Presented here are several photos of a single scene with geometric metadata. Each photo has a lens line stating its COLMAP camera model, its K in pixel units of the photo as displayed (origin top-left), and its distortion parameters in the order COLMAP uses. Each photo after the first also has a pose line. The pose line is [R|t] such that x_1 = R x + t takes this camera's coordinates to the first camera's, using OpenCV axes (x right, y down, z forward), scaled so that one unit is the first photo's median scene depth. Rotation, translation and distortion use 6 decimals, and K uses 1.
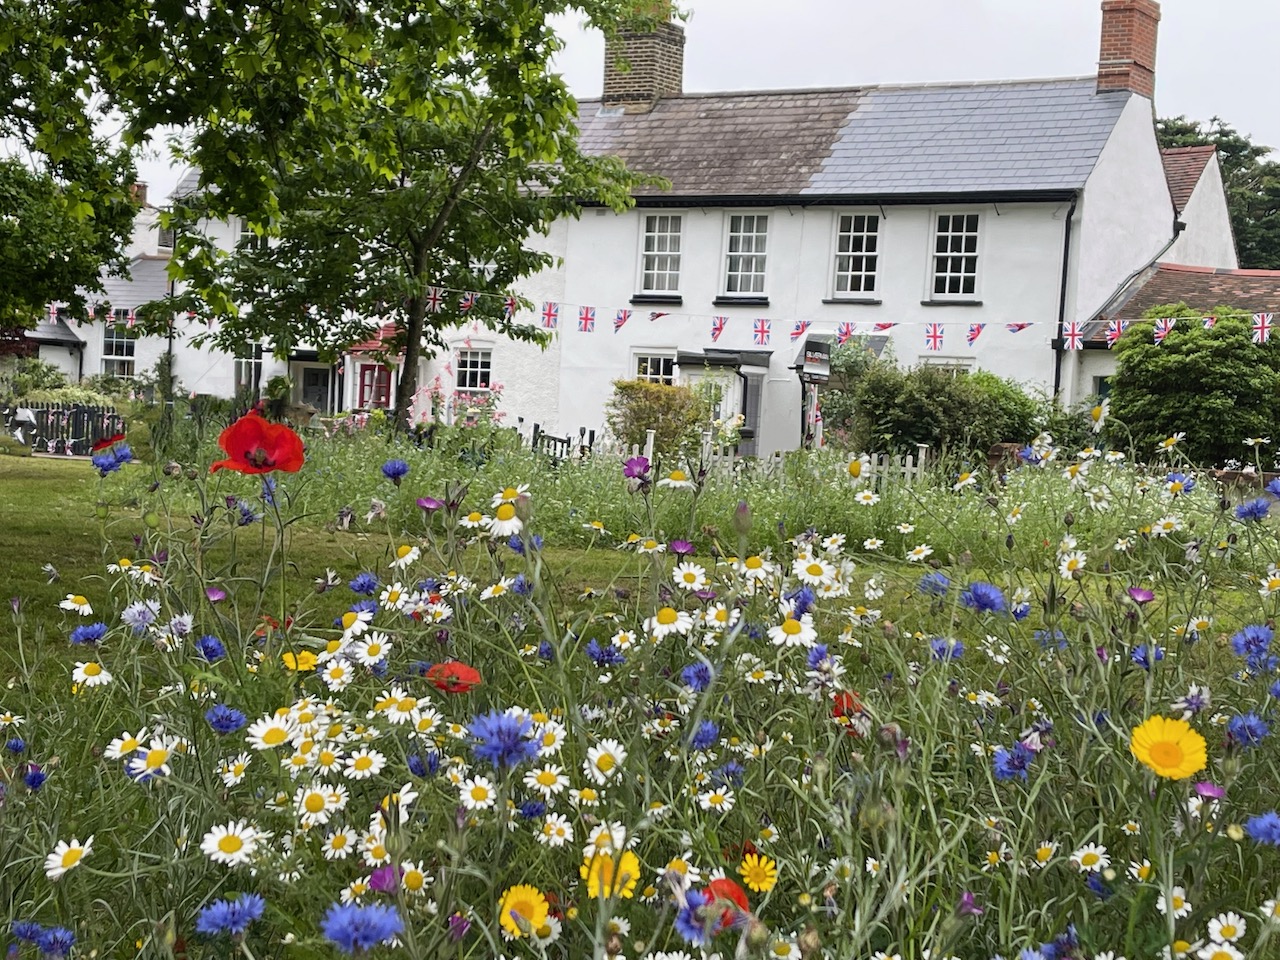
lens RADIAL K [[2191.0, 0, 638.7], [0, 2191.0, 479.8], [0, 0, 1]] dist [0.015889, 0.000000]
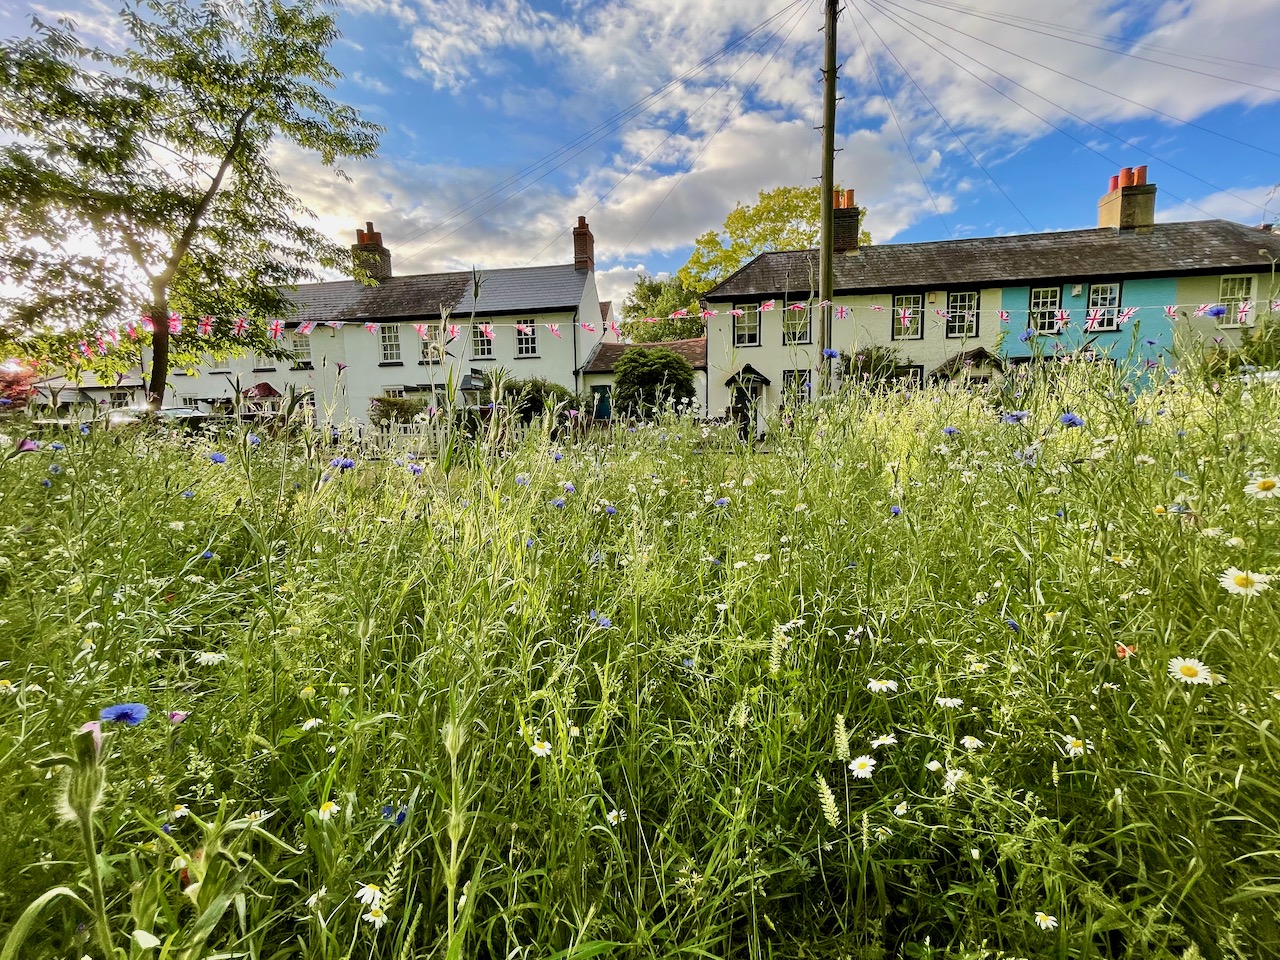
lens RADIAL K [[514.0, 0, 640.1], [0, 514.0, 482.6], [0, 0, 1]] dist [0.000220, -0.000002]
pose [[0.906960, -0.124526, 0.402390, 0.013166], [0.081109, 0.989054, 0.123264, -0.005687], [-0.413335, -0.079158, 0.907132, 0.414632]]
